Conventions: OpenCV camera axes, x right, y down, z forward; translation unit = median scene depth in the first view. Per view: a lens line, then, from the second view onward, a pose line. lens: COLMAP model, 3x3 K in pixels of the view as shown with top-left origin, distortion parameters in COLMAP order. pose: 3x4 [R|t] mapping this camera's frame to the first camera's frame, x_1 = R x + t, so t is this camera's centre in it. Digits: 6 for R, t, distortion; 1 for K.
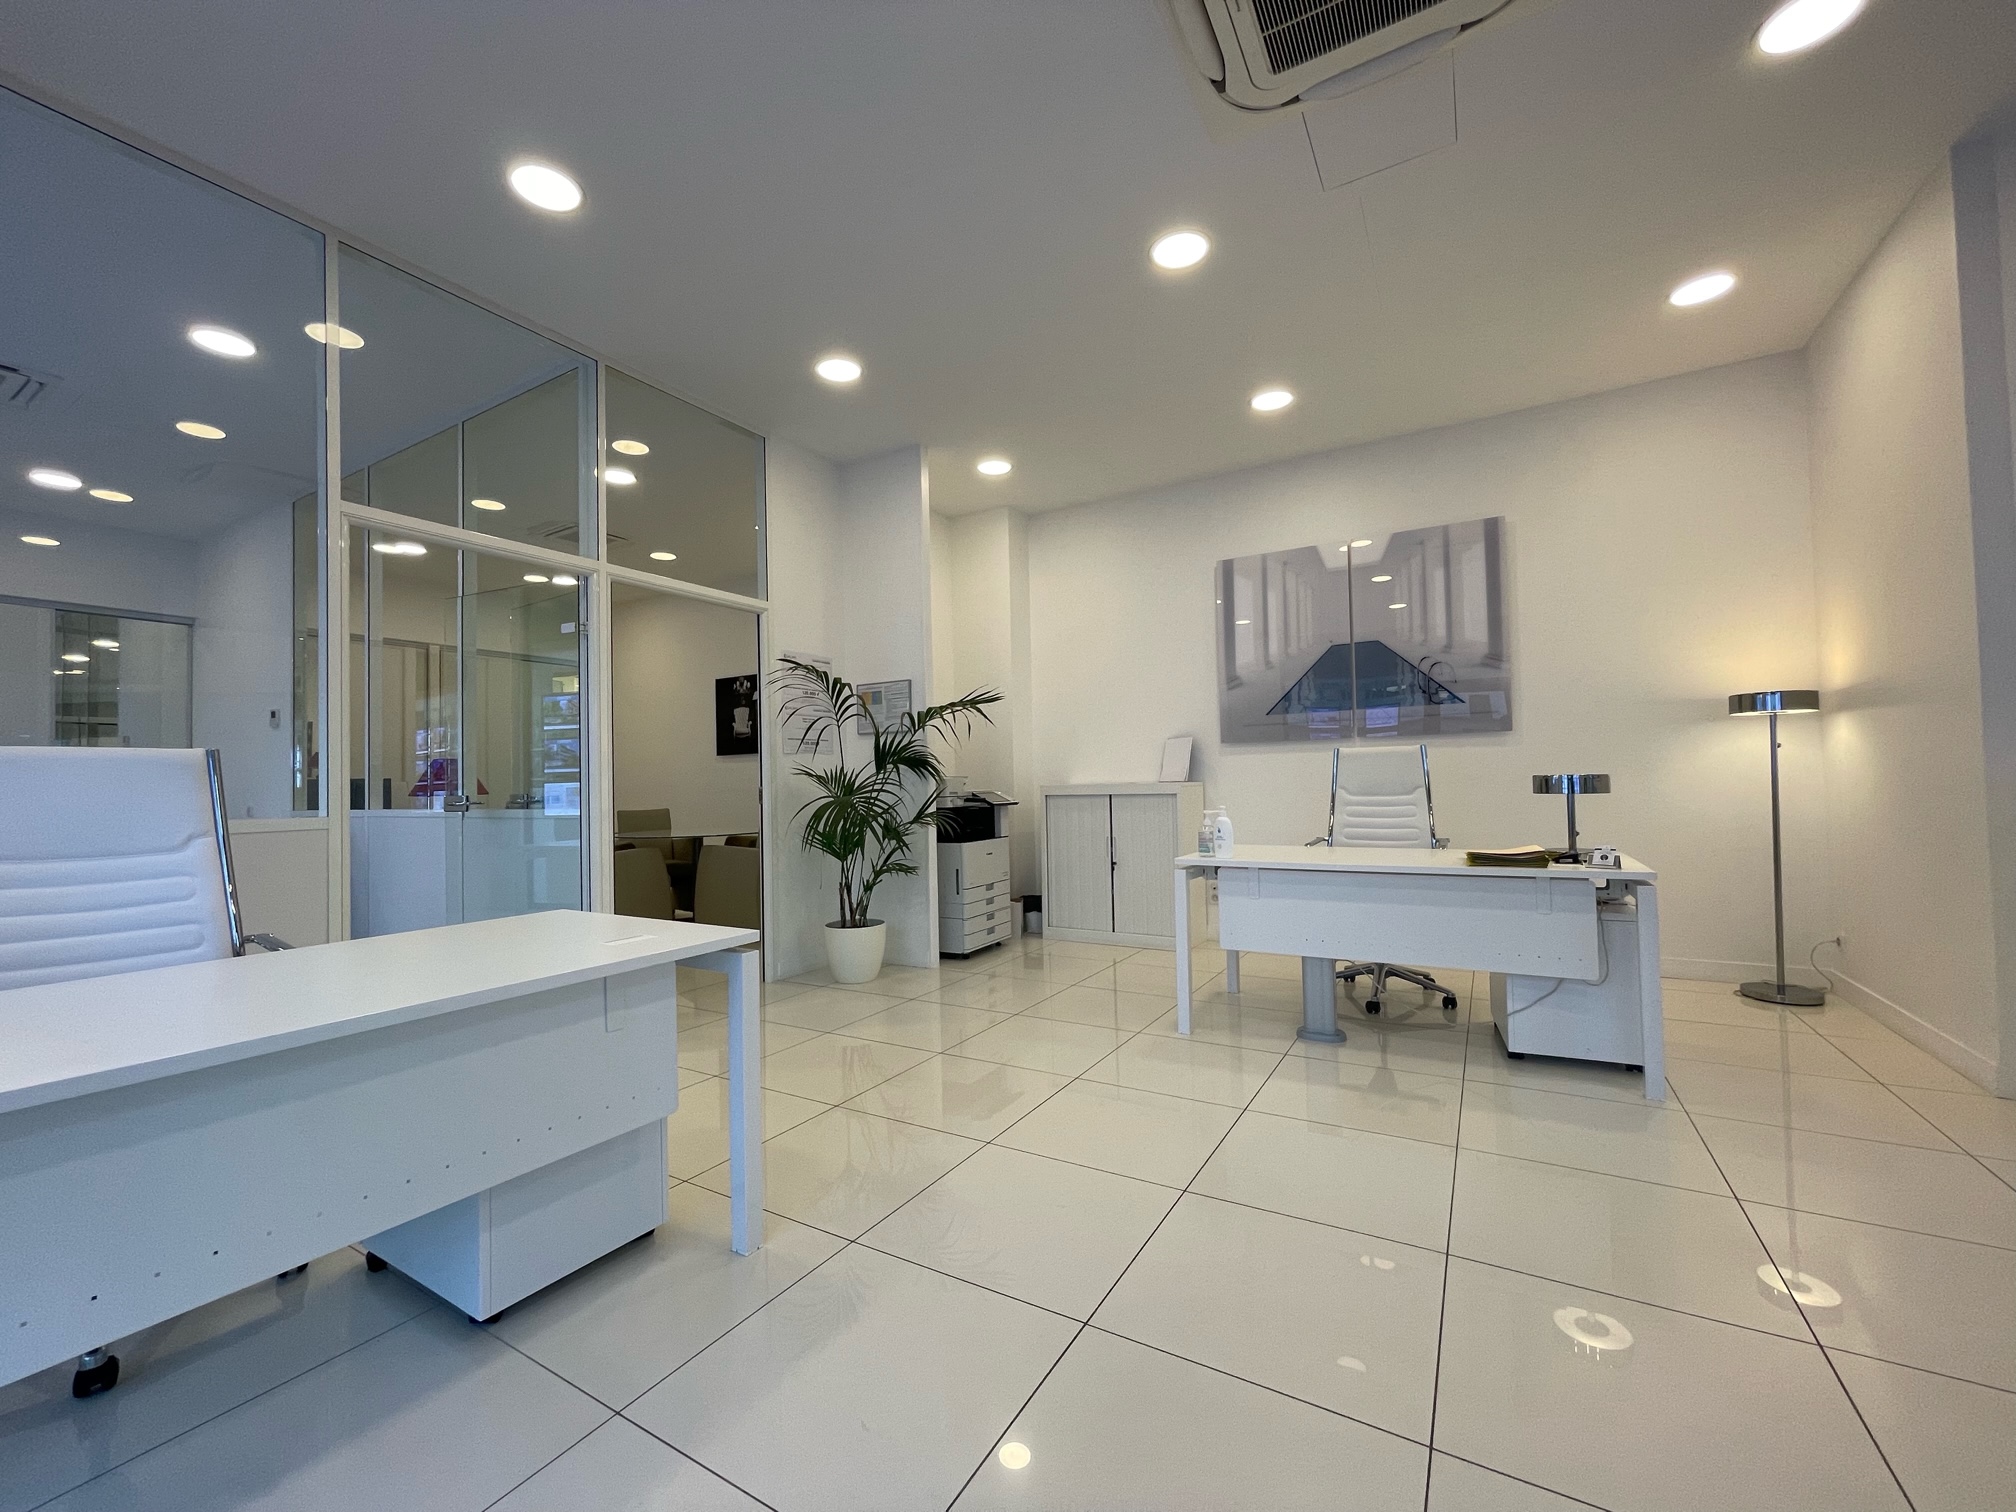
lens RADIAL K [[811.9, 0, 1003.1], [0, 811.9, 762.7], [0, 0, 1]] dist [0.003816, 0.001420]
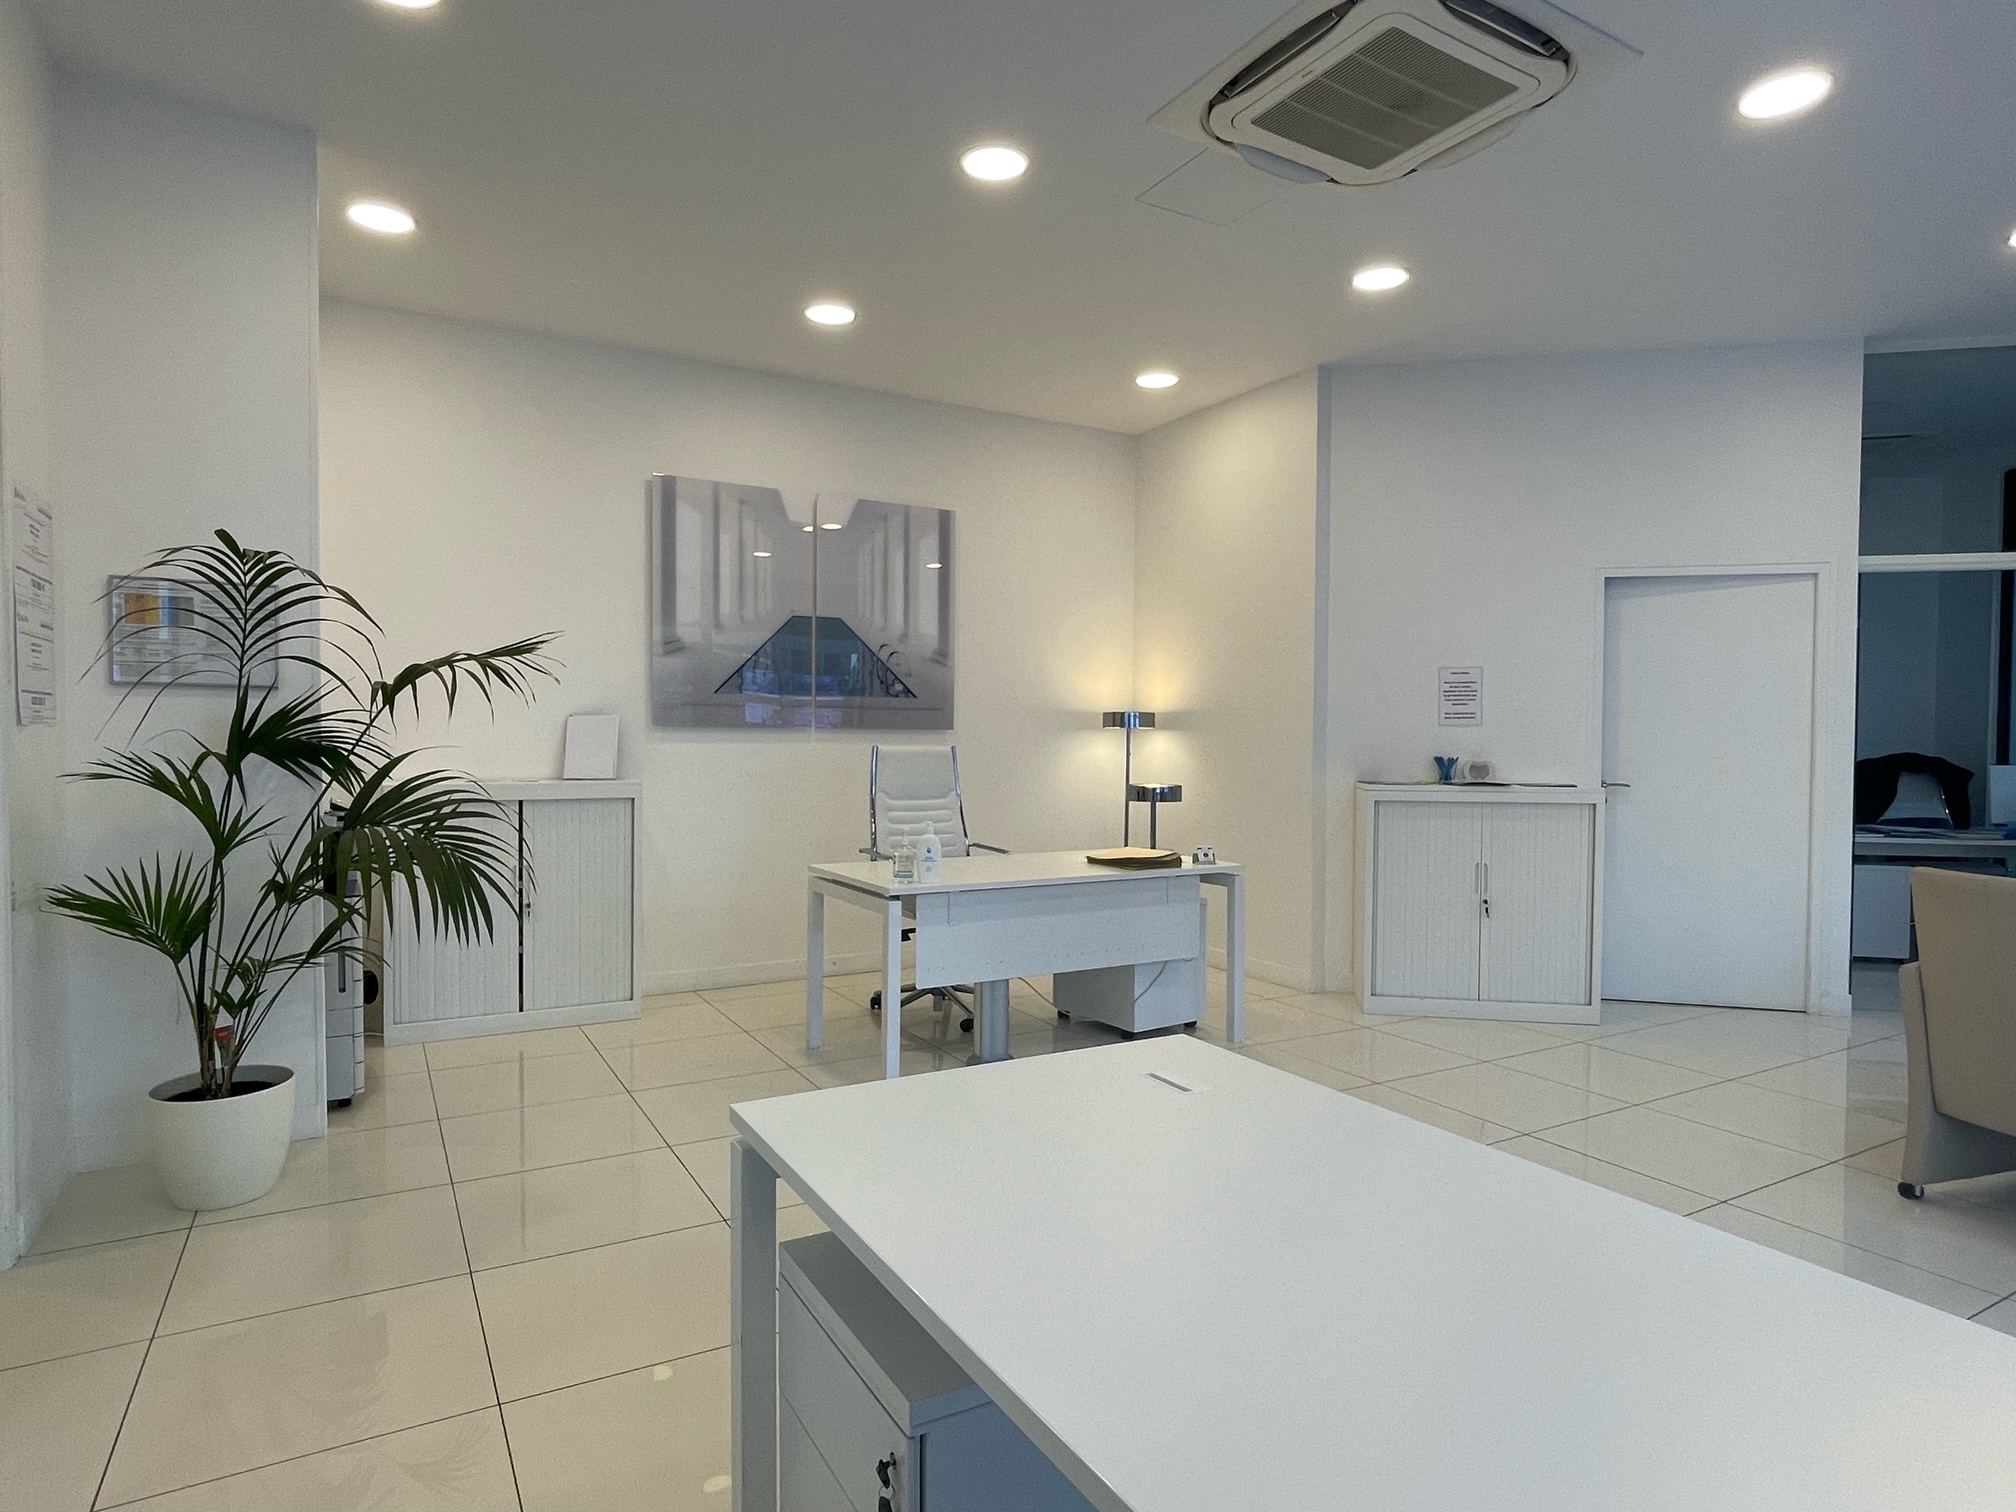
lens RADIAL K [[1114.3, 0, 1006.0], [0, 1114.3, 770.1], [0, 0, 1]] dist [-0.005913, -0.000562]
pose [[0.482966, 0.002337, 0.875636, -0.521065], [-0.037623, 0.999128, 0.018085, -0.016808], [-0.874830, -0.041678, 0.482633, 0.274738]]
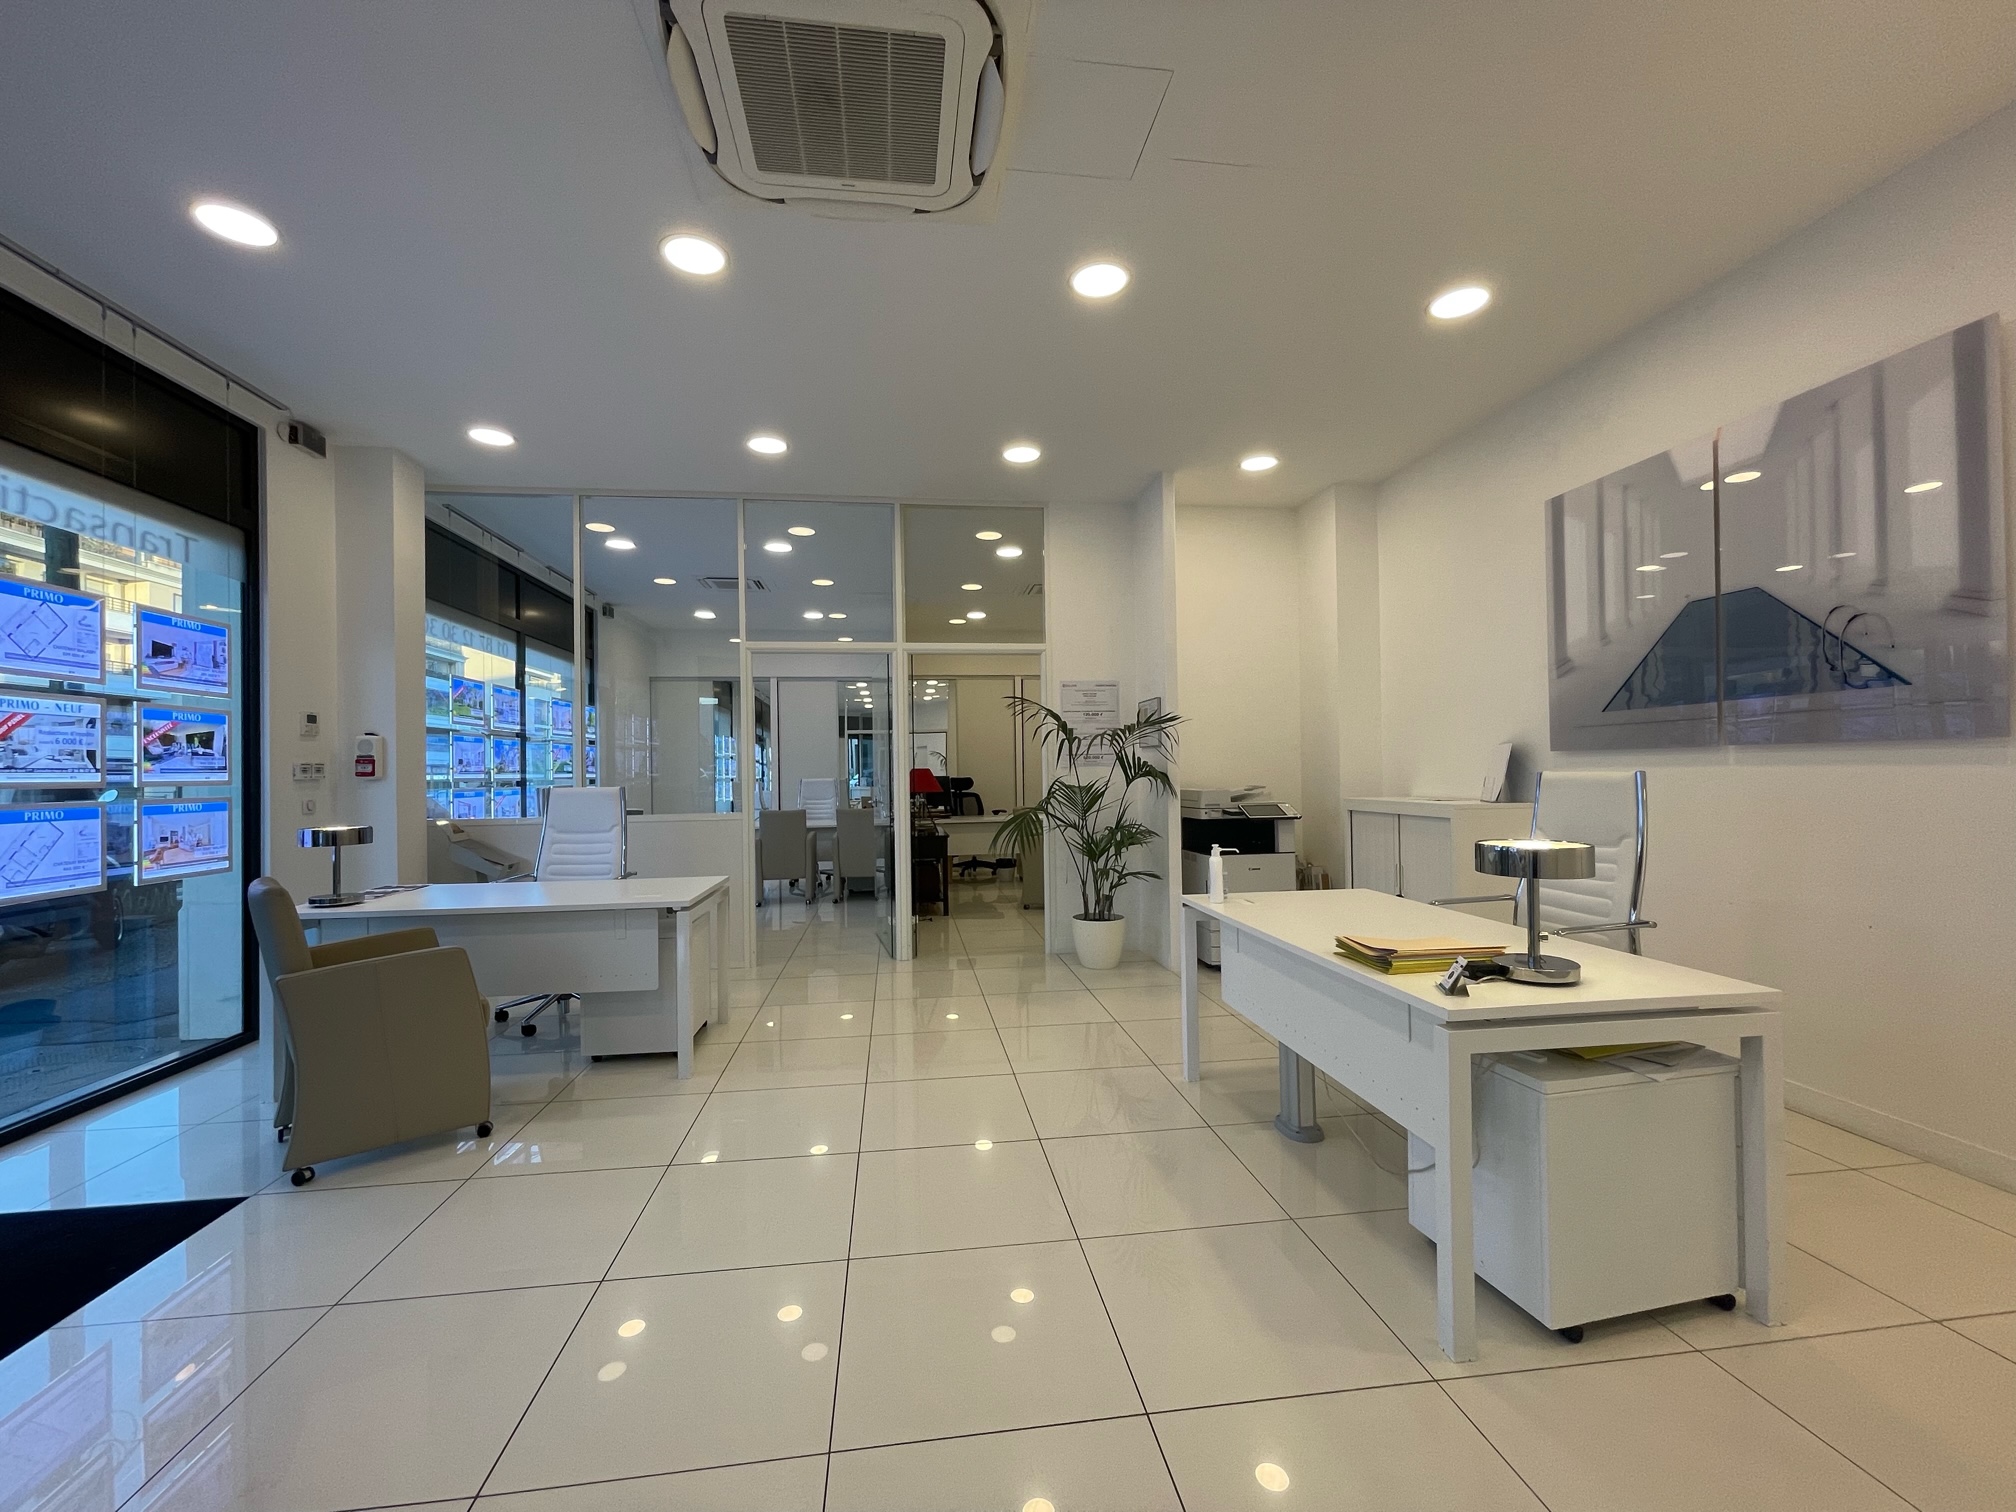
lens RADIAL K [[811.9, 0, 1004.8], [0, 811.9, 761.8], [0, 0, 1]] dist [0.003816, 0.001420]
pose [[0.627680, 0.002515, -0.778468, 0.610461], [0.021873, 0.999543, 0.020866, -0.046572], [0.778164, -0.030124, 0.627338, 0.183610]]
